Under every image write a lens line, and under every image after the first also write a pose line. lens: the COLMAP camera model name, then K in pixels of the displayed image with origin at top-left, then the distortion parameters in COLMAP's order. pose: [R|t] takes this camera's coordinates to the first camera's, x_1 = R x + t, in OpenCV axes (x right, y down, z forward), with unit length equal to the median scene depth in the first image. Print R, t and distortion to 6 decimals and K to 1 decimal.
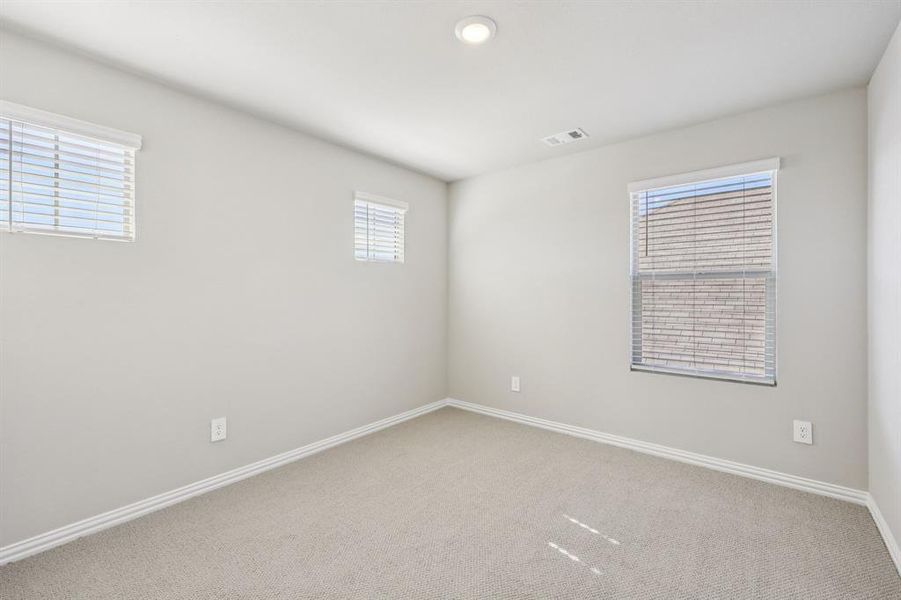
lens RADIAL K [[377.1, 0, 452.6], [0, 377.1, 296.1], [0, 0, 1]] dist [-0.000526, -0.000059]
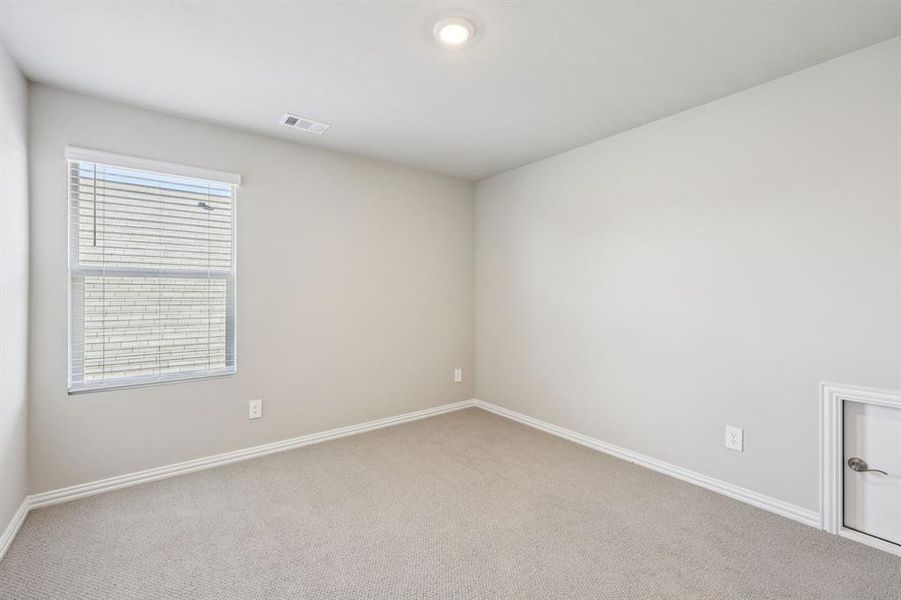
lens RADIAL K [[388.7, 0, 448.1], [0, 388.7, 290.3], [0, 0, 1]] dist [0.000052, -0.000326]
pose [[0.232409, 0.011553, 0.972550, -0.136301], [0.002646, 0.999918, -0.012511, -0.000243], [-0.972615, 0.005481, 0.232359, 0.110374]]
